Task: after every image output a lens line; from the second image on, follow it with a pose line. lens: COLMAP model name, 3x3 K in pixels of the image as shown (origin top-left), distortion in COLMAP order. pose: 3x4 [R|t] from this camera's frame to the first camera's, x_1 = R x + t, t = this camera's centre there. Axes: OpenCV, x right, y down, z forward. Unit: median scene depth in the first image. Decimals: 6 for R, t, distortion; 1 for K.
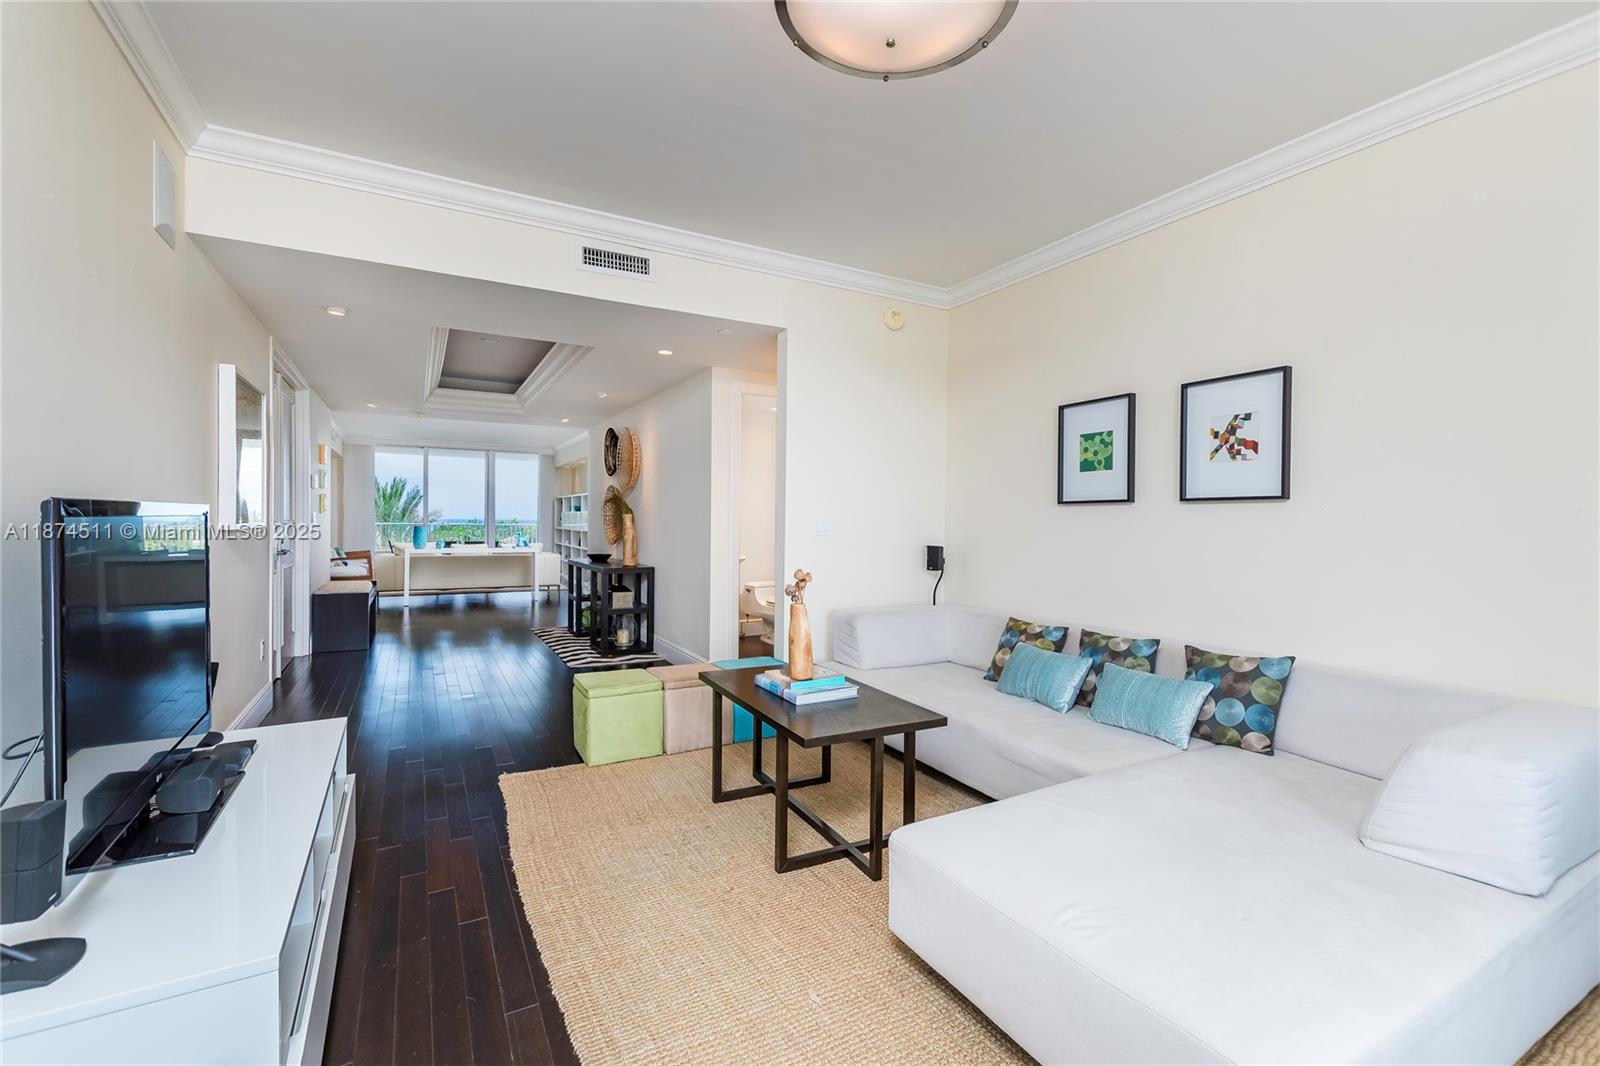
lens RADIAL K [[697.4, 0, 802.1], [0, 697.4, 537.4], [0, 0, 1]] dist [0.003411, 0.000276]
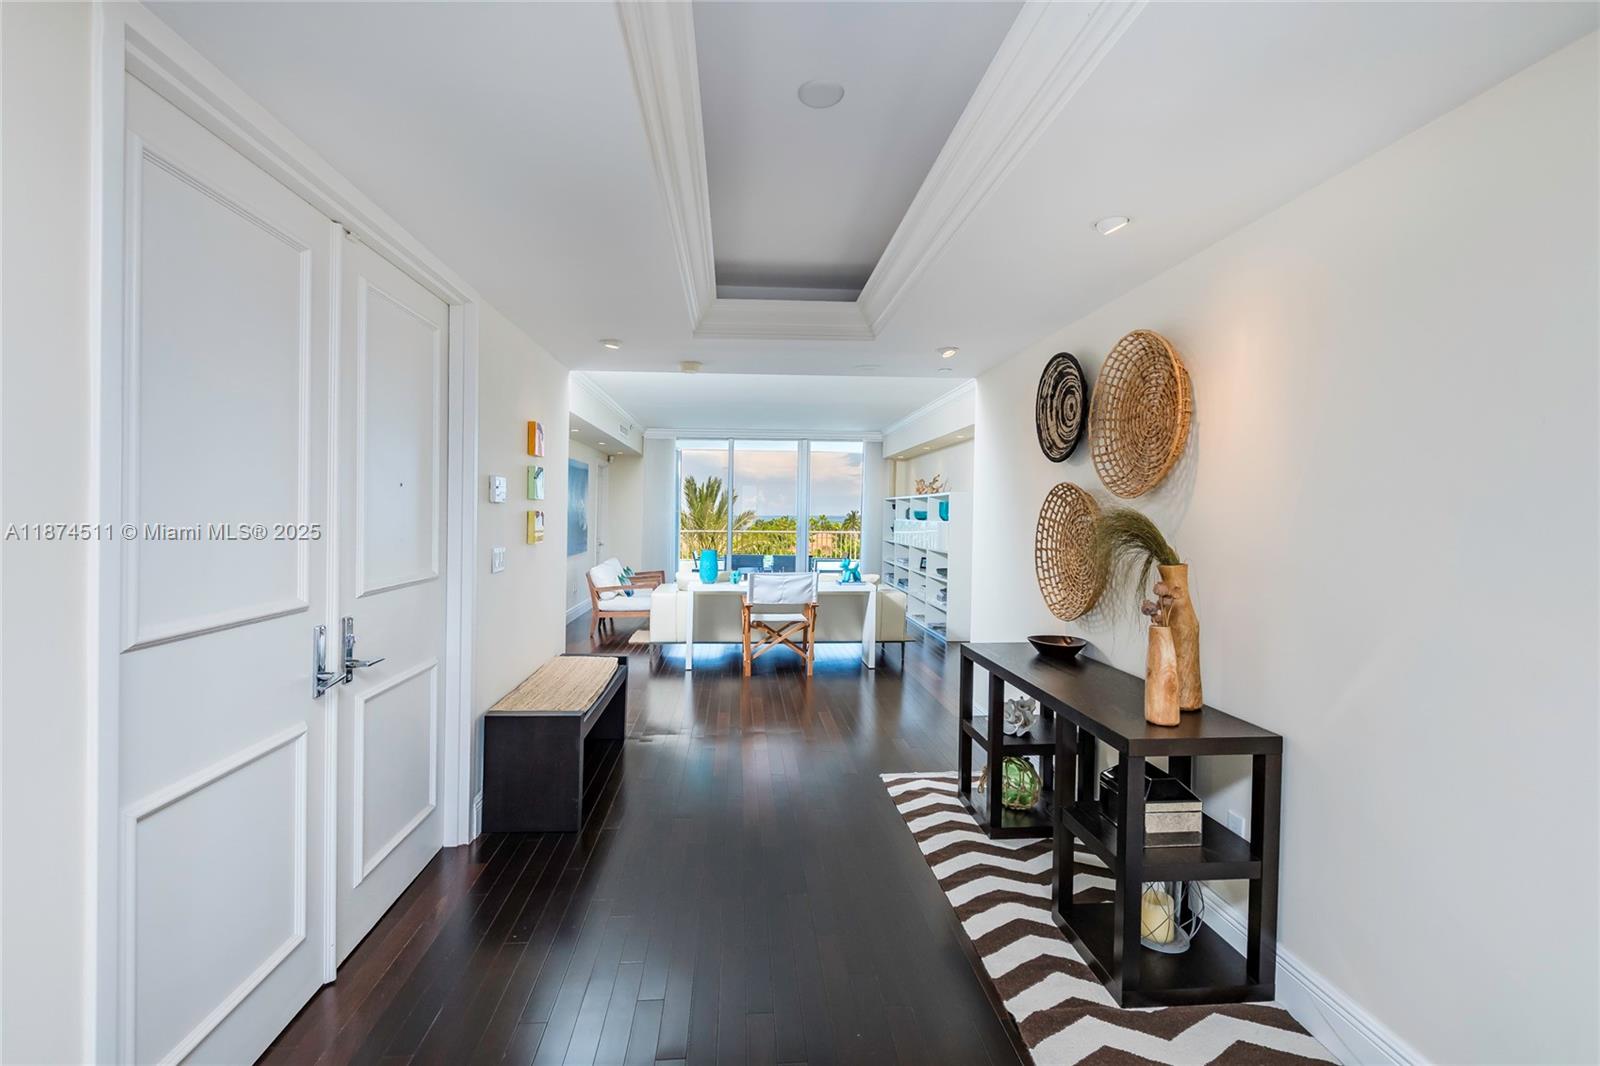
lens RADIAL K [[732.9, 0, 793.8], [0, 732.9, 525.2], [0, 0, 1]] dist [0.002199, 0.000298]
pose [[0.909160, 0.001288, -0.416445, -0.169209], [-0.006226, 0.999925, -0.010500, -0.030228], [0.416400, 0.012139, 0.909100, 0.369570]]
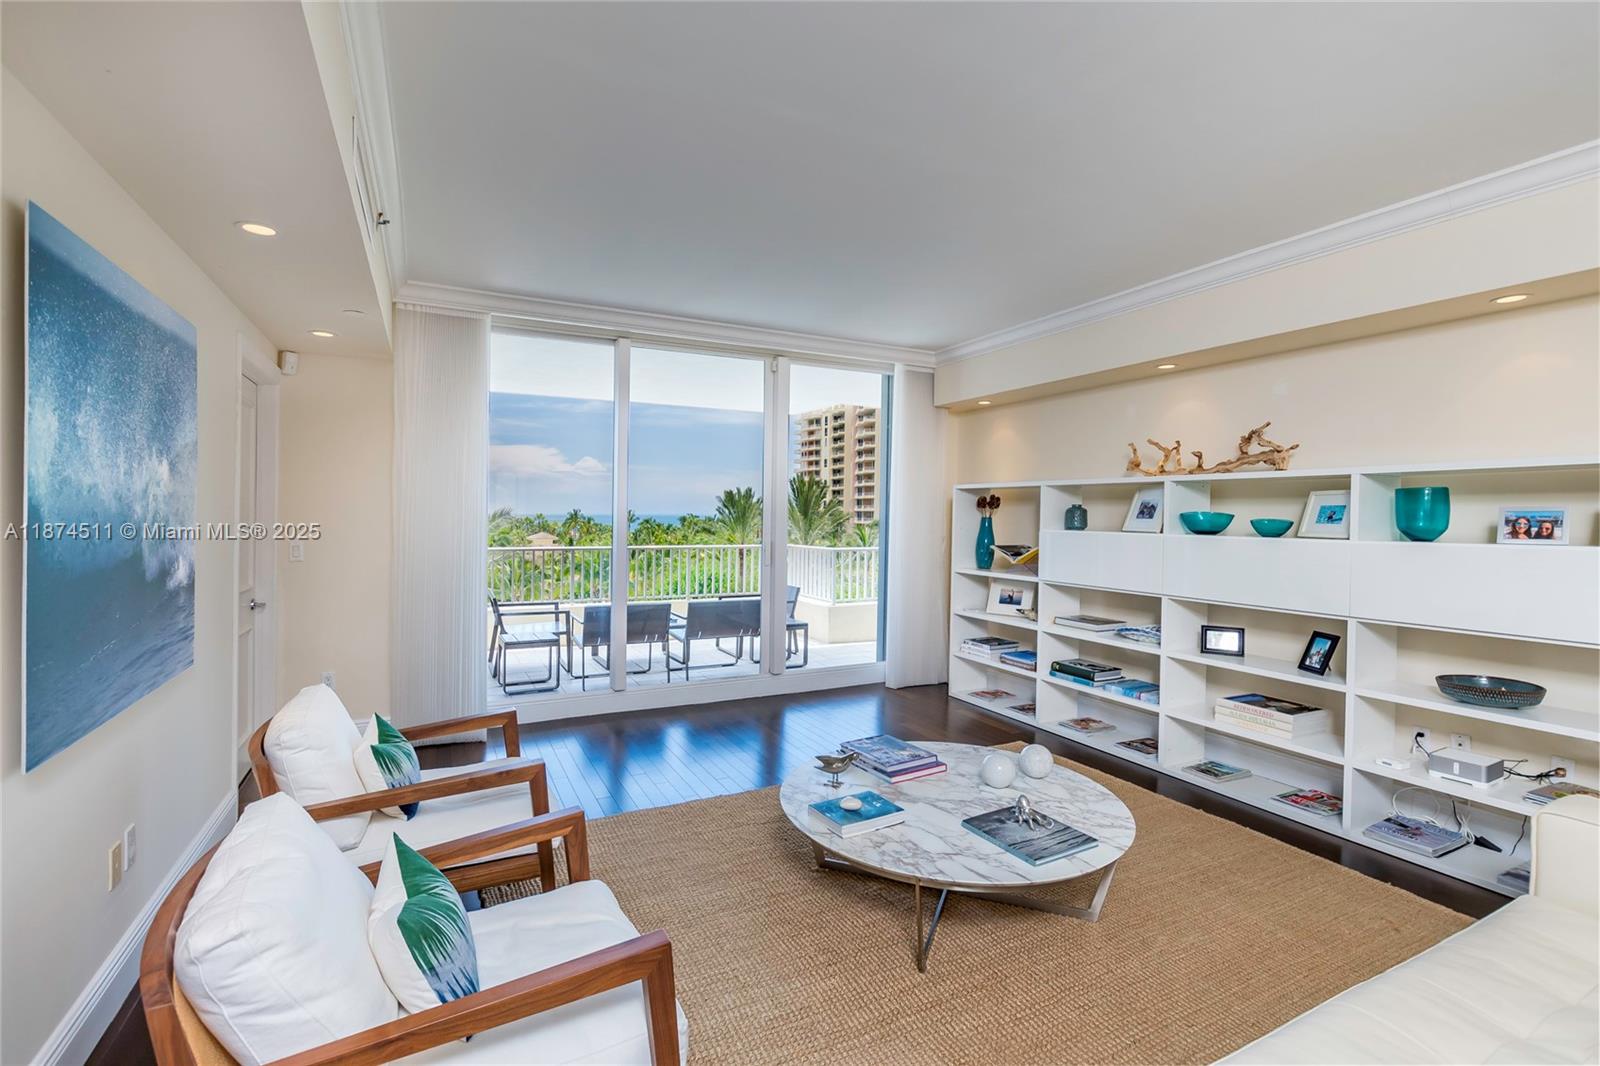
lens RADIAL K [[732.9, 0, 806.1], [0, 732.9, 520.2], [0, 0, 1]] dist [0.002199, 0.000298]
pose [[0.999564, -0.005889, -0.028930, -0.593116], [0.005451, 0.999870, -0.015182, -0.049679], [0.029015, 0.015018, 0.999466, 0.877021]]
